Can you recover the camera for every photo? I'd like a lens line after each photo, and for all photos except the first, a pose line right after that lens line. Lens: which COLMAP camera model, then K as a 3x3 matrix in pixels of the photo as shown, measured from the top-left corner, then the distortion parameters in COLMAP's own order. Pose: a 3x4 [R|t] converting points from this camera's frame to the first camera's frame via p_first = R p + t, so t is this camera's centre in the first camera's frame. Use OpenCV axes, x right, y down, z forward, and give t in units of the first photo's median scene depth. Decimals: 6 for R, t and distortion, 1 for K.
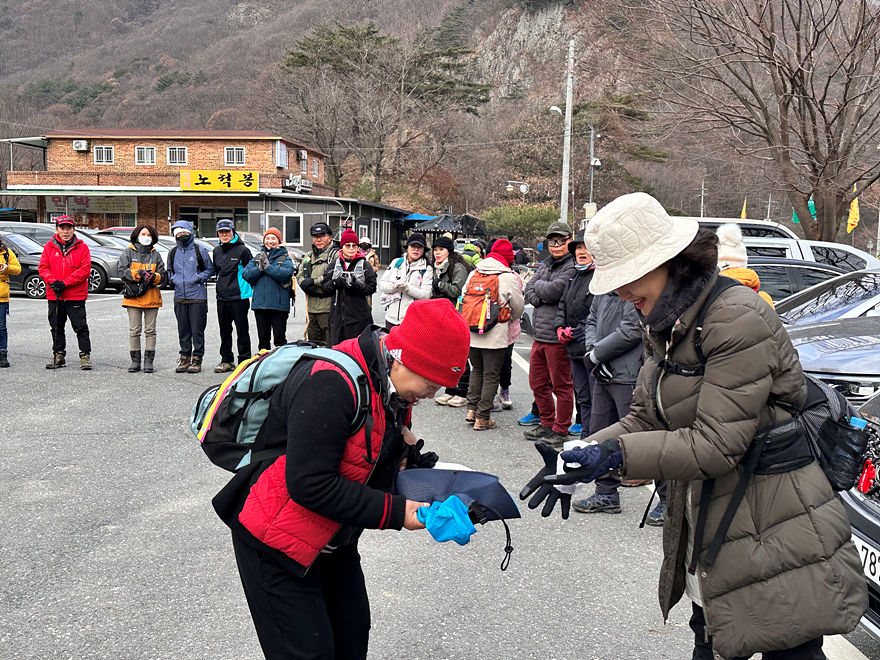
lens RADIAL K [[1003.0, 0, 451.5], [0, 1003.0, 344.3], [0, 0, 1]] dist [0.034398, 0.000000]
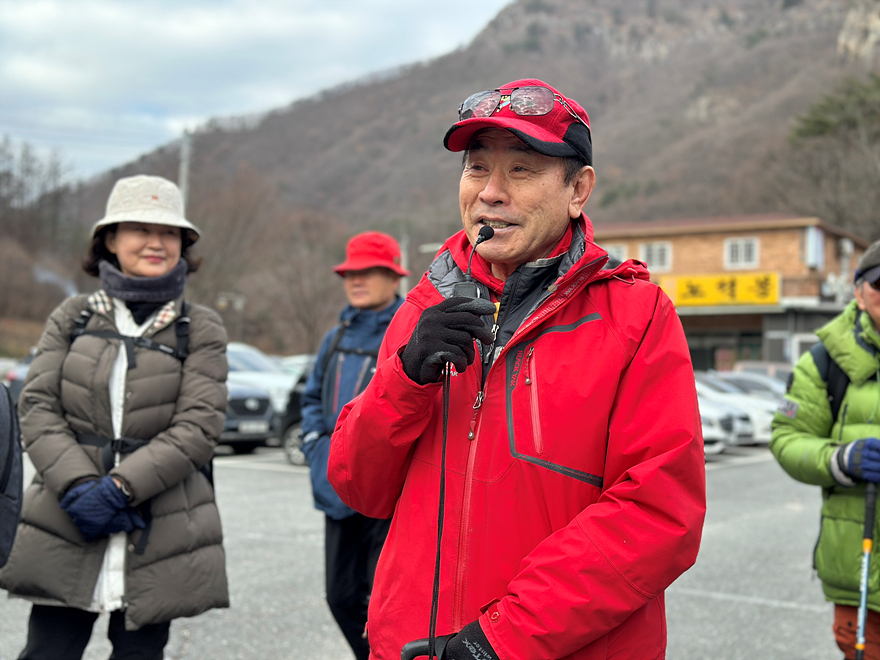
lens RADIAL K [[1226.6, 0, 435.3], [0, 1226.6, 337.9], [0, 0, 1]] dist [0.126740, 0.000000]
pose [[0.917548, -0.014674, -0.397355, -0.071974], [-0.041227, 0.990422, -0.131772, -0.013381], [0.395483, 0.137289, 0.908155, 0.168792]]
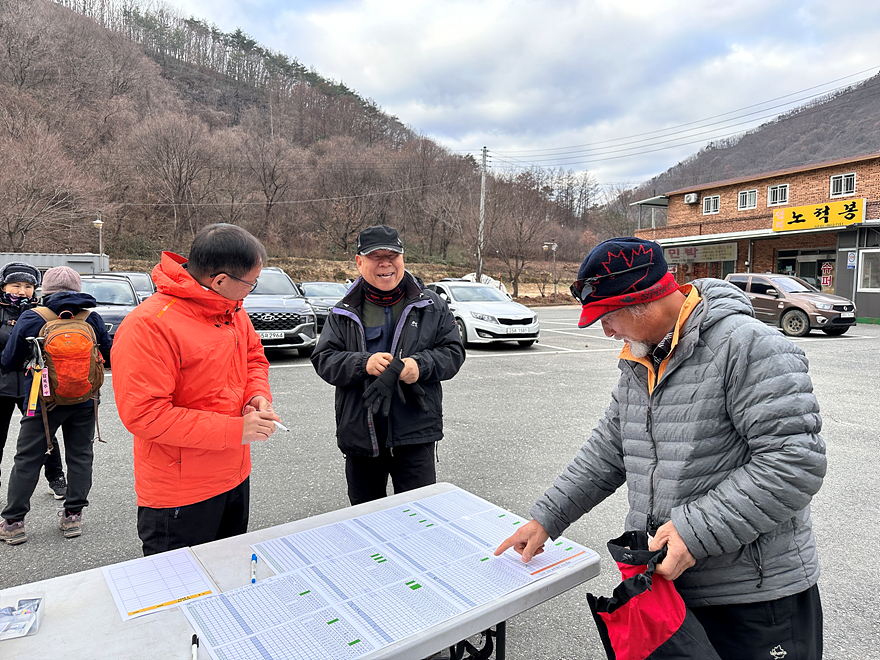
lens RADIAL K [[620.9, 0, 447.0], [0, 620.9, 328.3], [0, 0, 1]] dist [0.079470, -0.094217]
pose [[0.536840, 0.042020, -0.842637, 0.052650], [-0.080470, 0.996756, -0.001562, -0.039343], [0.839838, 0.068646, 0.538480, 0.427789]]
